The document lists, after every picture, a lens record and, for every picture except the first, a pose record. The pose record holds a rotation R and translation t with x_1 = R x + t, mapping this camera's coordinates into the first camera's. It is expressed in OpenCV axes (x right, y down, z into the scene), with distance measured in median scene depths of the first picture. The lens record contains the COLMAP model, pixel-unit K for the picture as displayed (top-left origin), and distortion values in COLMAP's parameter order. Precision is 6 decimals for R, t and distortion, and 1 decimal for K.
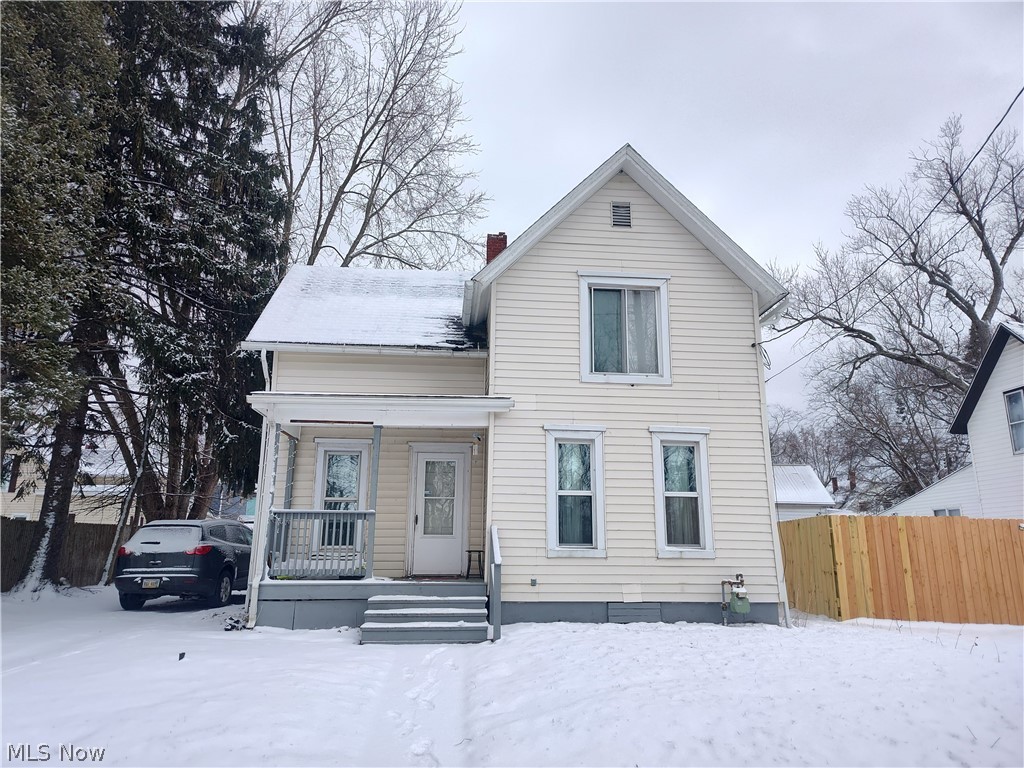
lens RADIAL K [[694.9, 0, 512.0], [0, 694.9, 384.0], [0, 0, 1]] dist [0.068365, -0.067158]
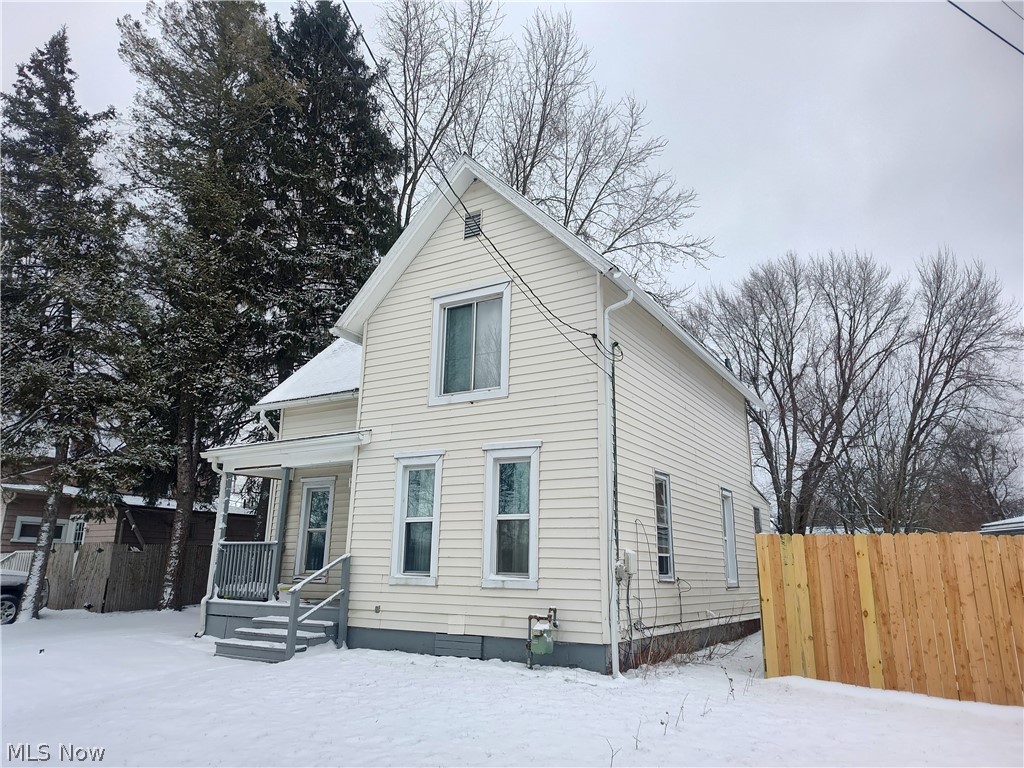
lens RADIAL K [[694.9, 0, 512.0], [0, 694.9, 384.0], [0, 0, 1]] dist [0.068365, -0.067158]
pose [[0.804291, -0.143461, -0.576659, 0.783999], [0.131020, 0.989351, -0.063391, 0.044810], [0.579612, -0.024569, 0.814522, 0.267376]]
